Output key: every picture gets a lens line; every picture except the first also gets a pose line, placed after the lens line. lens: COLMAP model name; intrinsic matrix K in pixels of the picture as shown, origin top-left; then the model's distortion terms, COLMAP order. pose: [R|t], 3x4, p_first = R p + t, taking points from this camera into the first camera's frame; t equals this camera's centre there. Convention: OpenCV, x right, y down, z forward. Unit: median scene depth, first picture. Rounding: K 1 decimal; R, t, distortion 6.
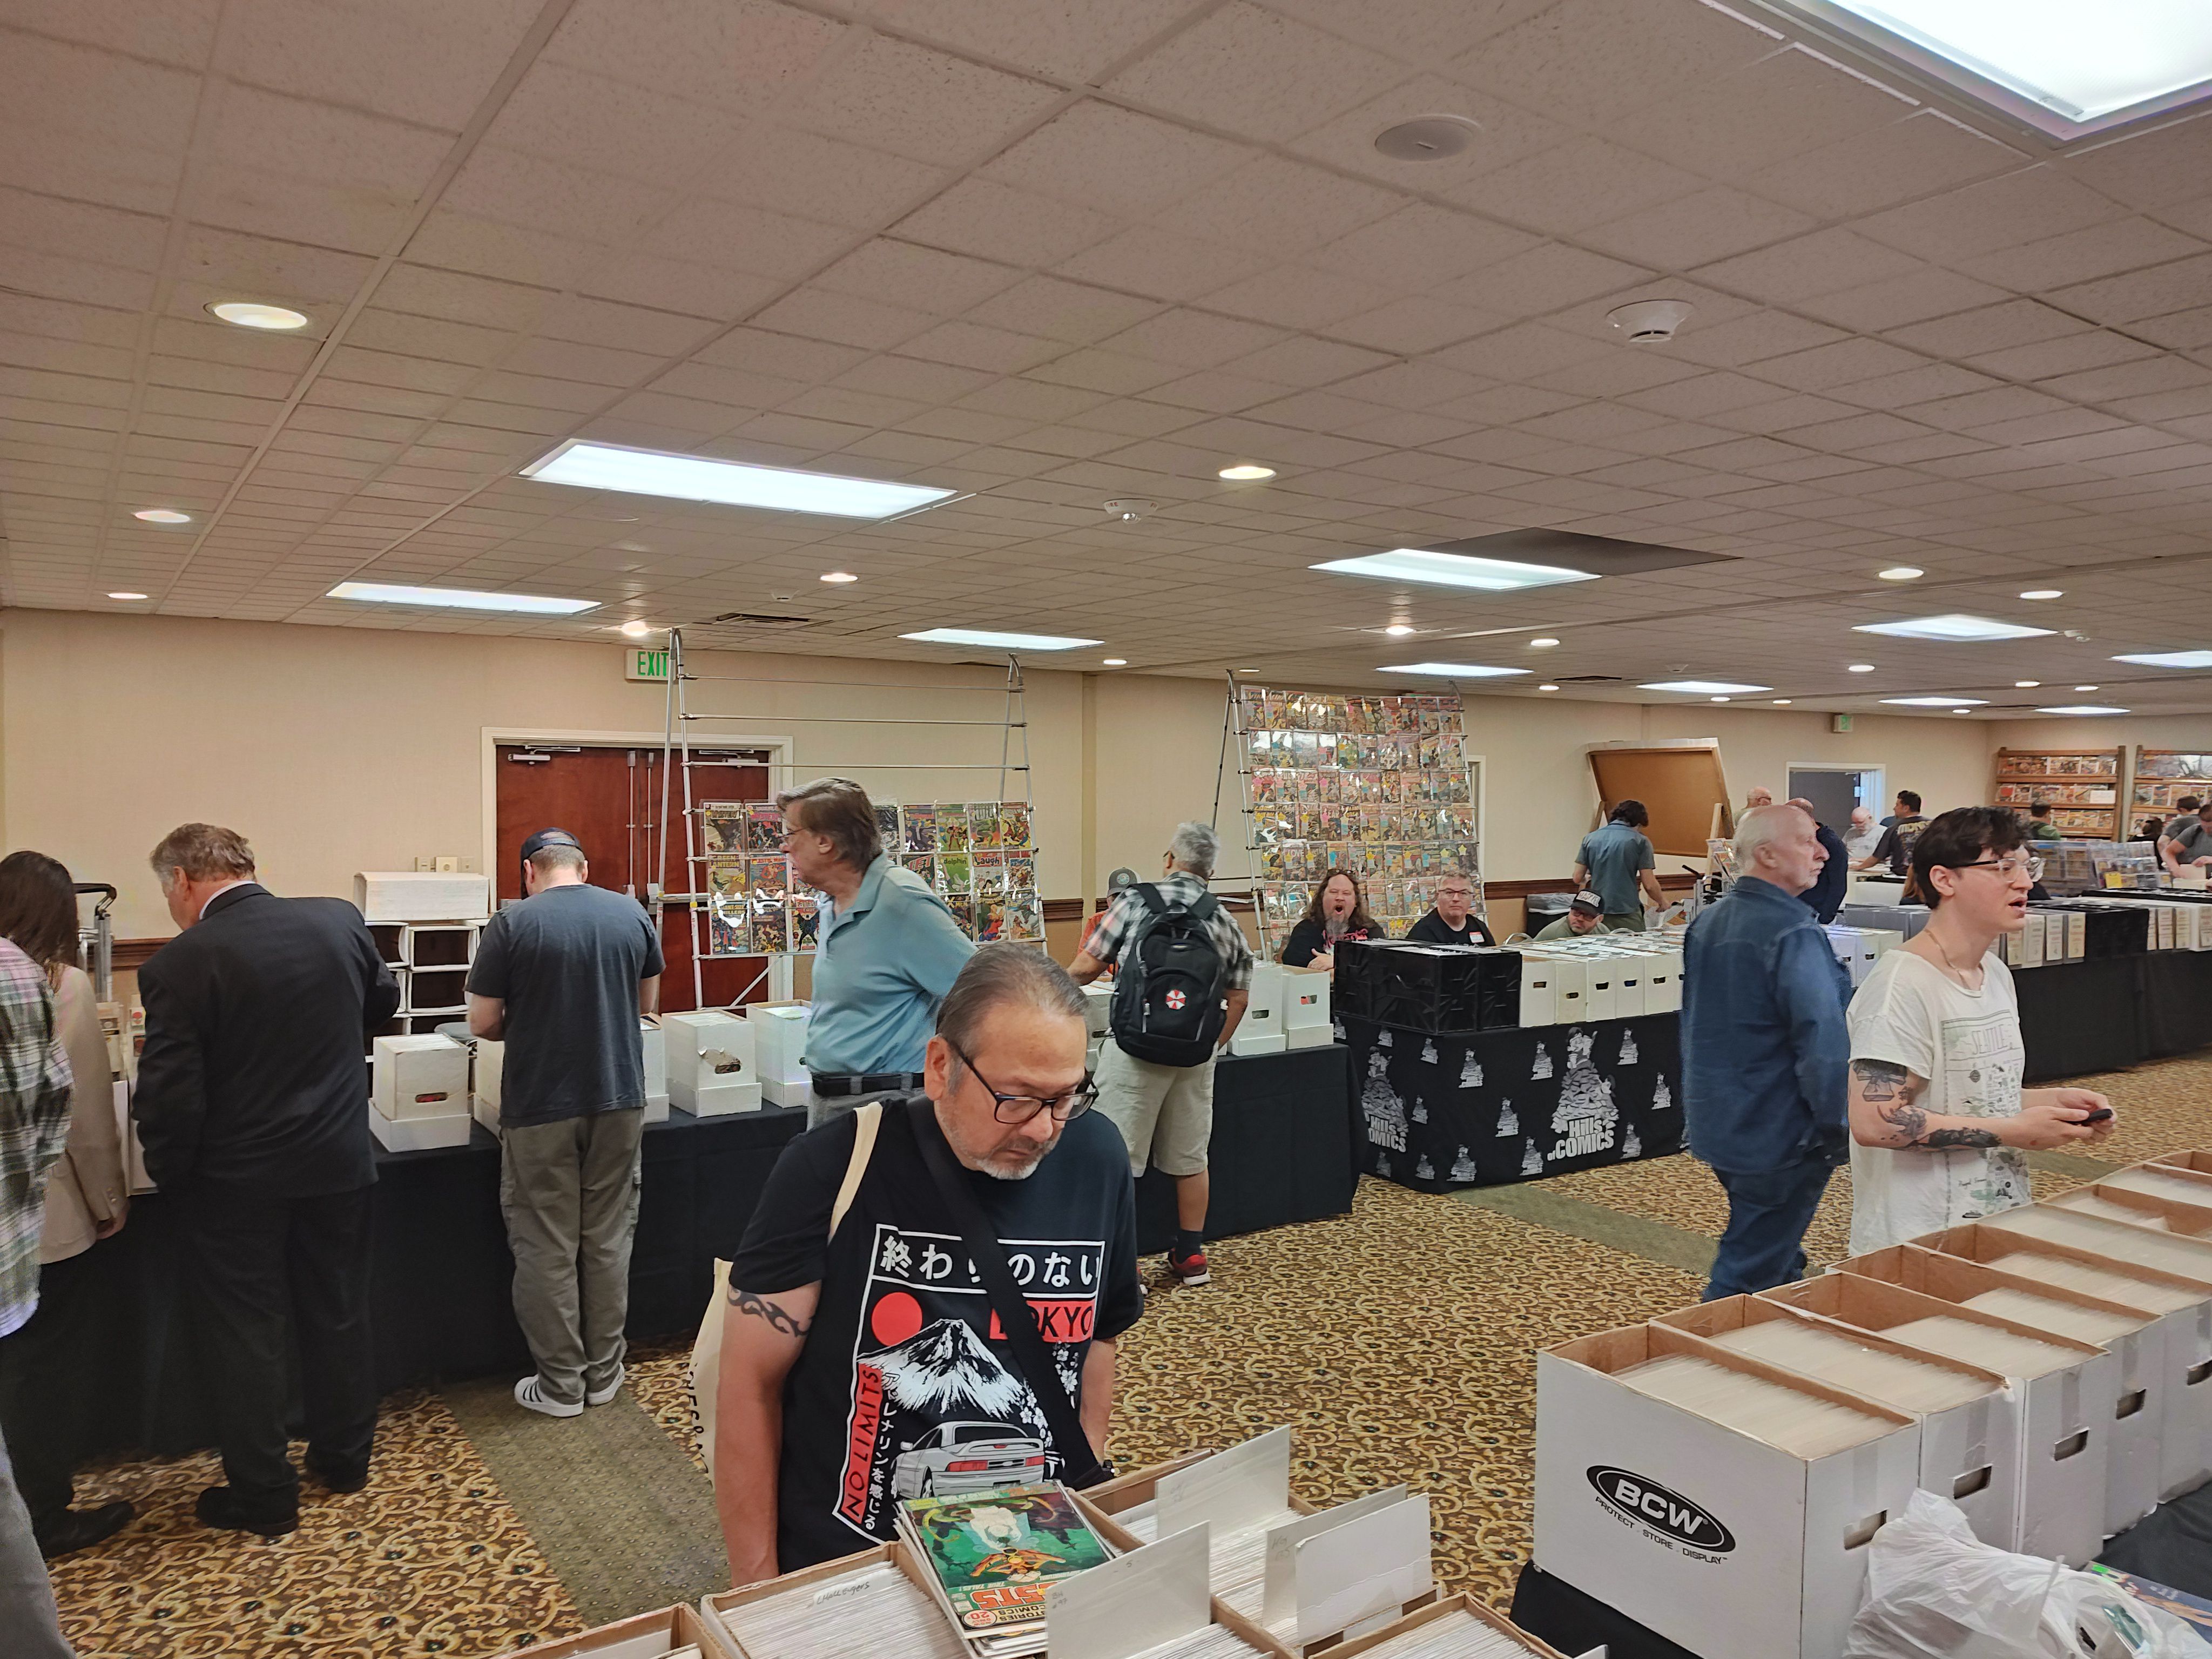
lens RADIAL K [[1527.2, 0, 1104.5], [0, 1527.2, 835.8], [0, 0, 1]] dist [0.058685, -0.039142]
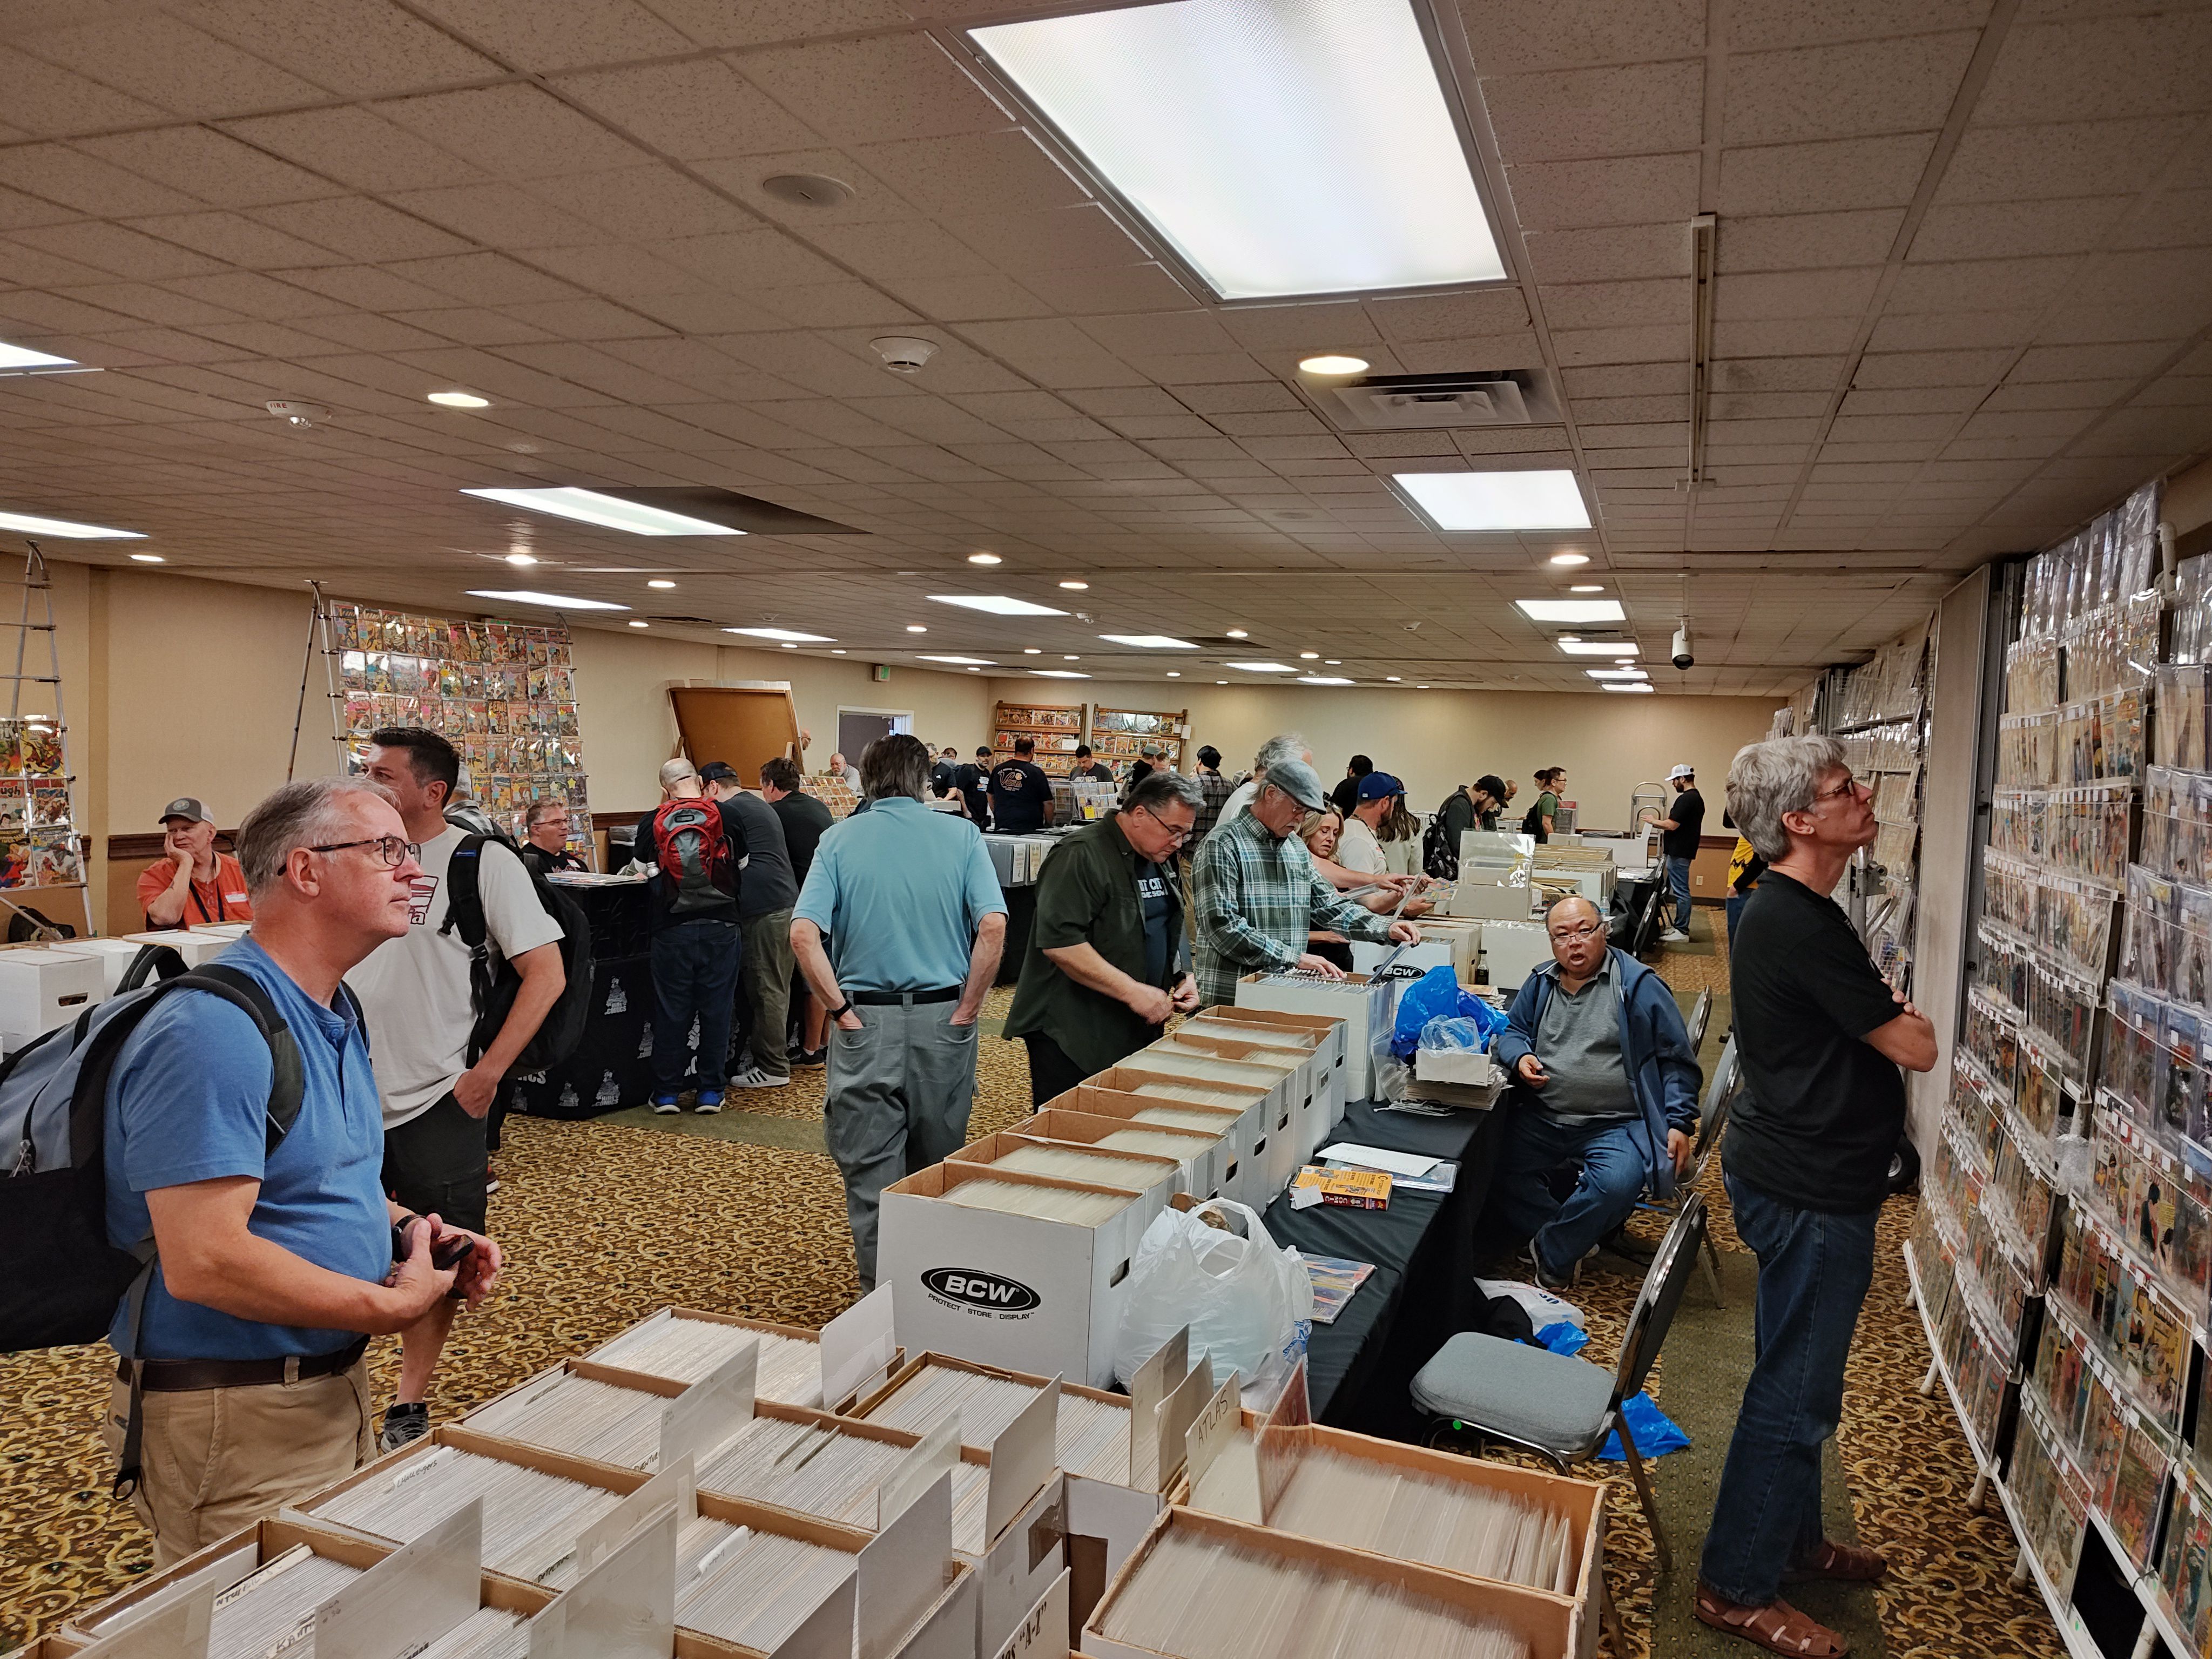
lens RADIAL K [[1527.2, 0, 1108.5], [0, 1527.2, 818.3], [0, 0, 1]] dist [0.058685, -0.039142]
pose [[0.817771, -0.003738, 0.575532, -0.100081], [-0.015287, 0.999485, 0.028213, -0.002420], [-0.575341, -0.031870, 0.817292, -0.040007]]
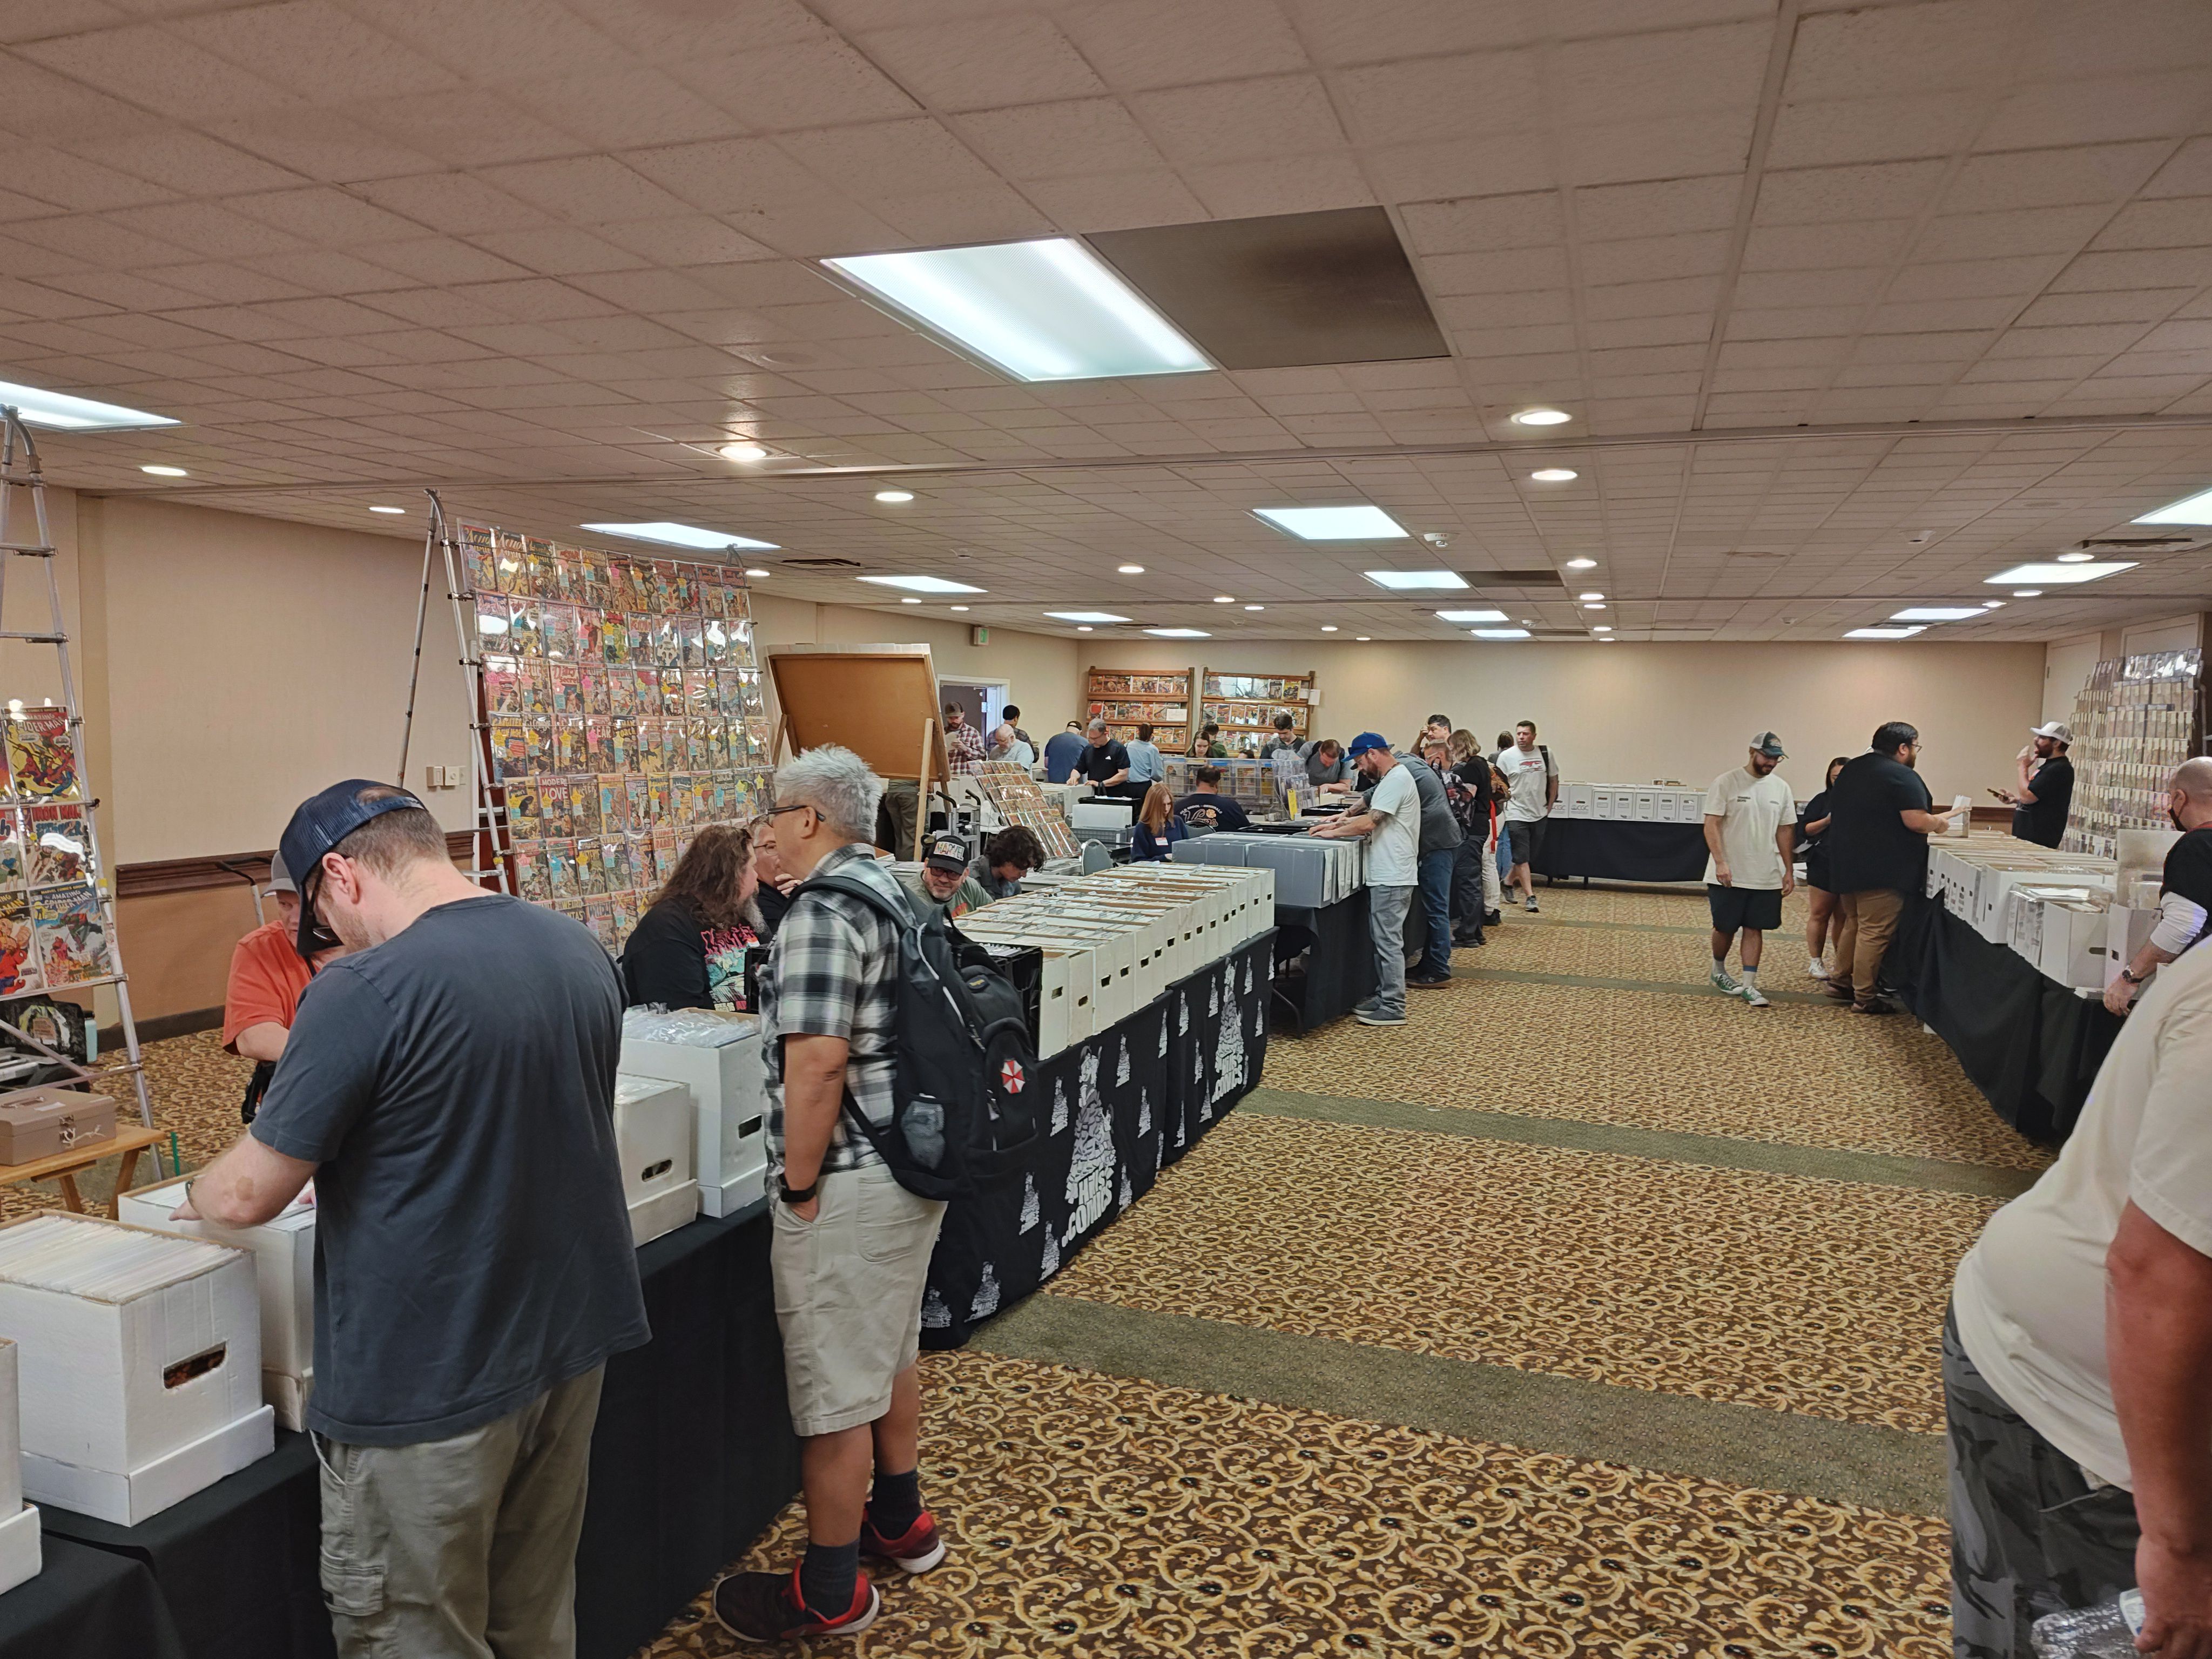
lens RADIAL K [[1527.2, 0, 1089.4], [0, 1527.2, 837.1], [0, 0, 1]] dist [0.058685, -0.039142]
pose [[0.807938, -0.037524, 0.588071, -0.114738], [0.002279, 0.998162, 0.060561, -0.013754], [-0.589263, -0.047589, 0.806539, 0.550604]]
